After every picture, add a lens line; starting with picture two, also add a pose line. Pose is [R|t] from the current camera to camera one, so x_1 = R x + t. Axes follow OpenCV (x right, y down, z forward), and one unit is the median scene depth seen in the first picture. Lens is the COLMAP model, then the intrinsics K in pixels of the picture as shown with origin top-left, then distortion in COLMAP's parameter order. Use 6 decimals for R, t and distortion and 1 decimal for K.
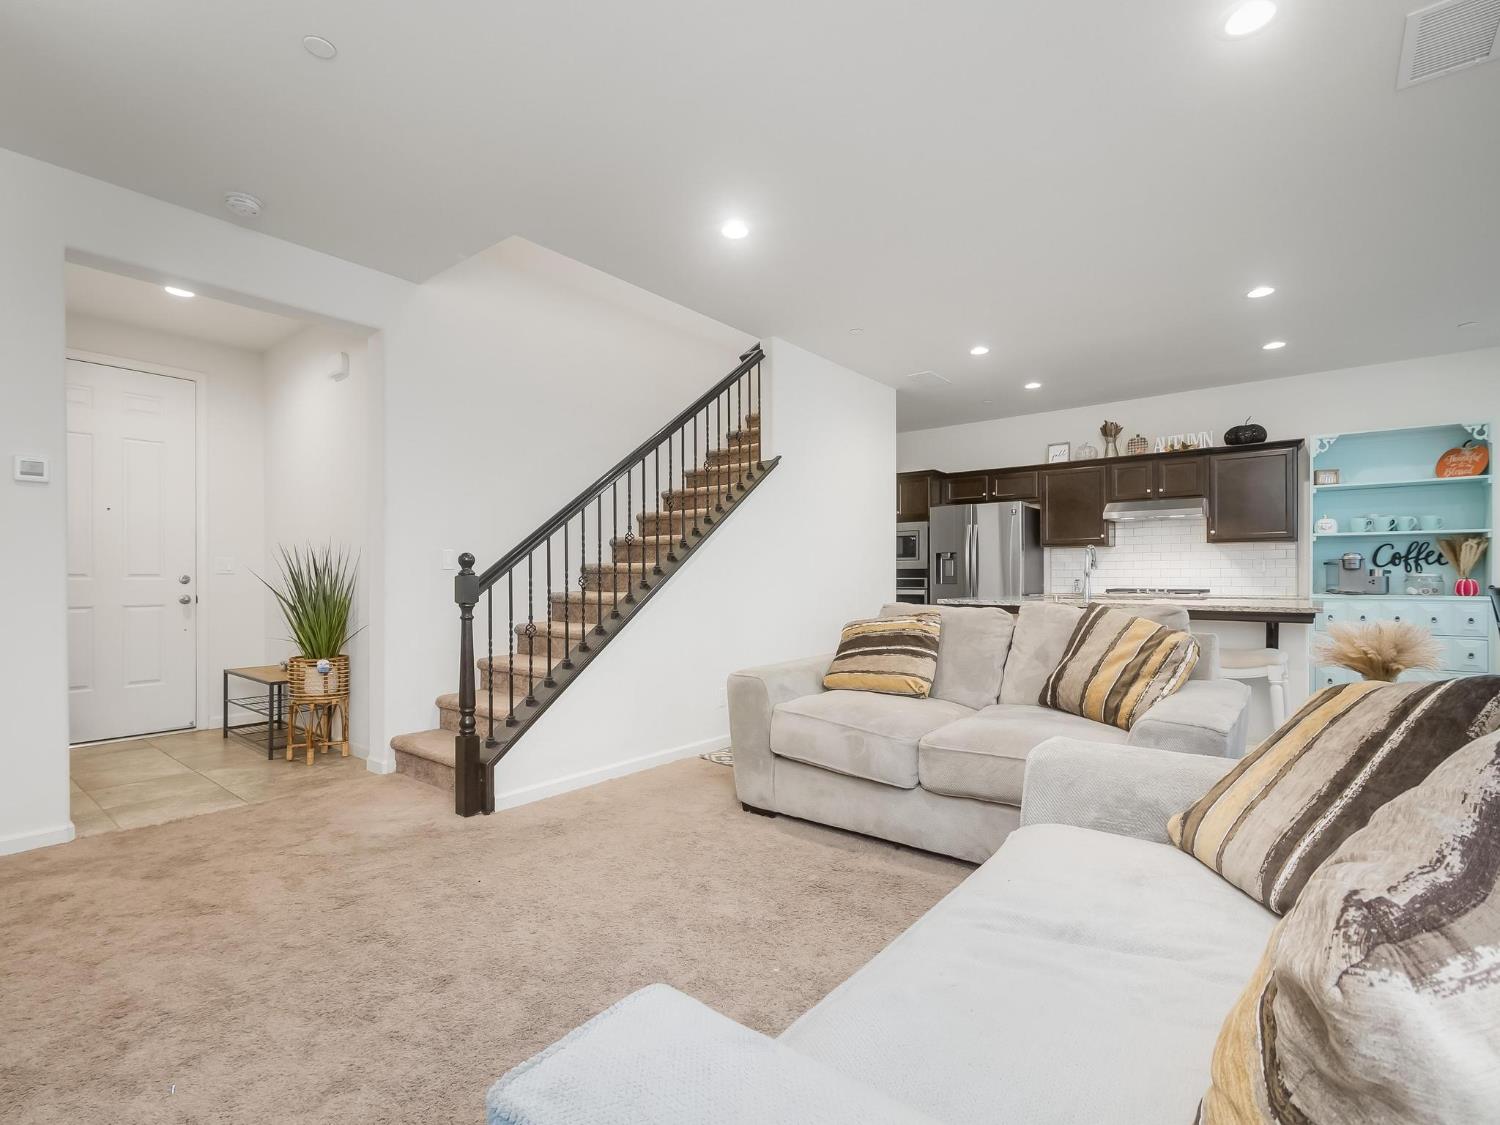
lens RADIAL K [[693.1, 0, 752.6], [0, 693.1, 586.8], [0, 0, 1]] dist [-0.000457, 0.000001]
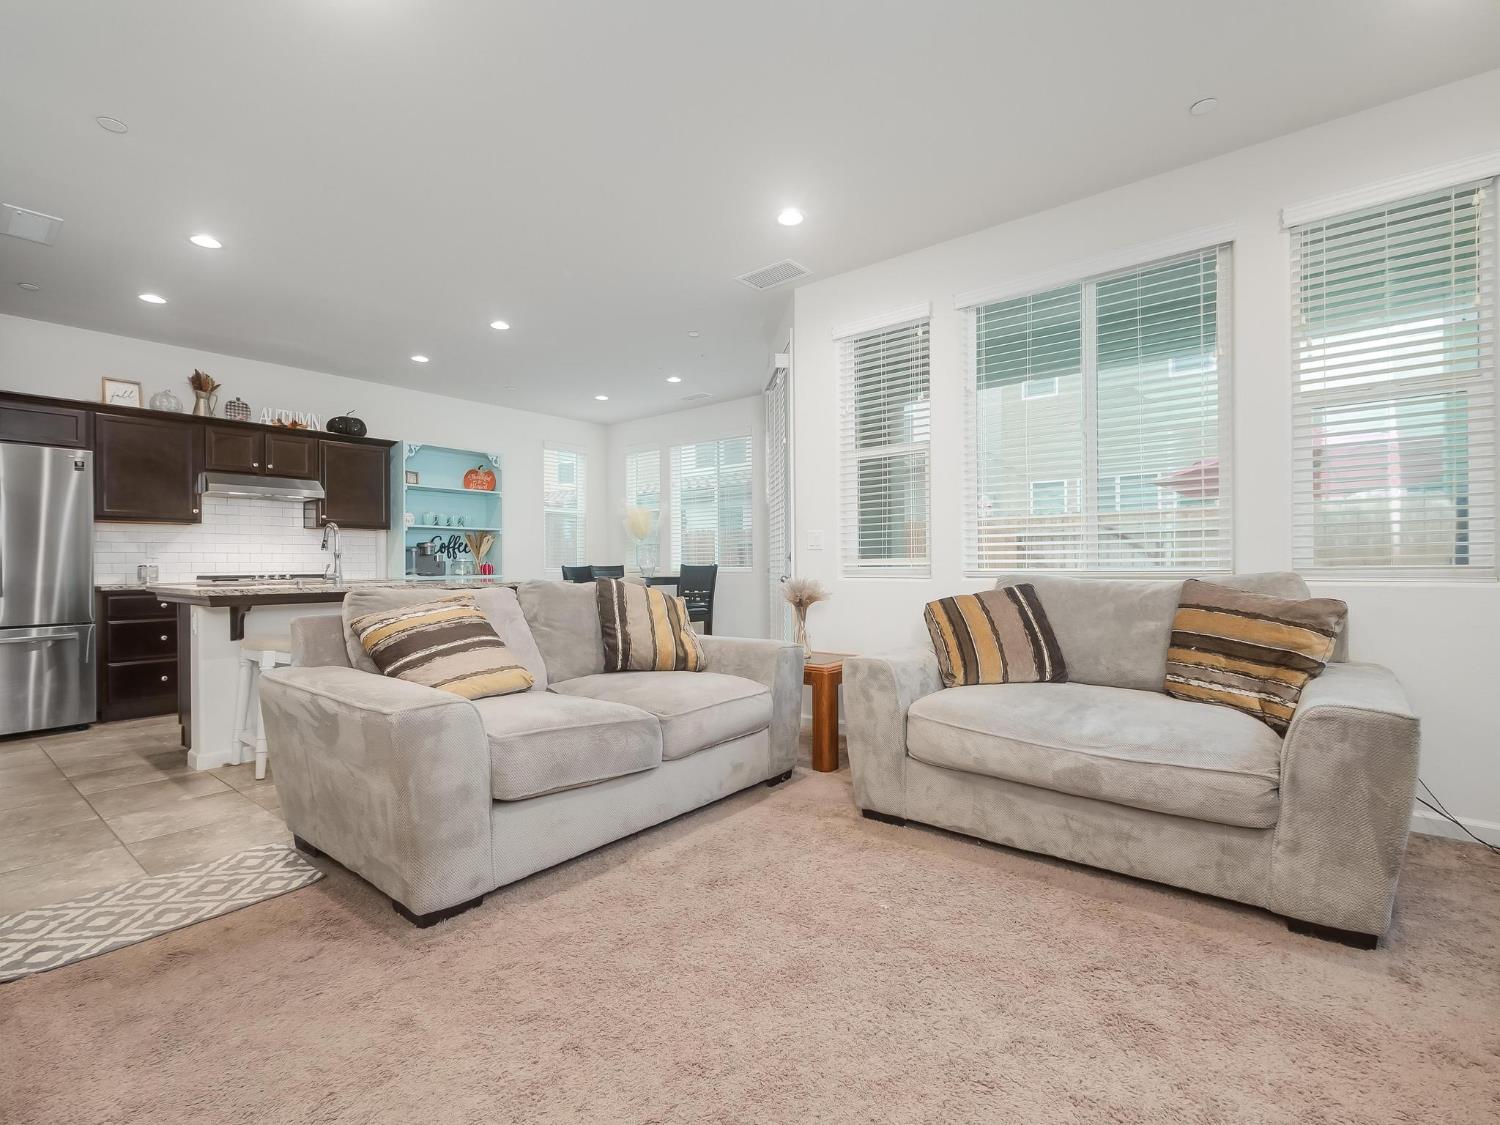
lens RADIAL K [[709.8, 0, 751.6], [0, 709.8, 559.5], [0, 0, 1]] dist [-0.000434, -0.000132]
pose [[0.003520, 0.008406, 0.999958, -0.367358], [0.021800, 0.999726, -0.008481, 0.004678], [-0.999756, 0.021829, 0.003336, 0.402396]]
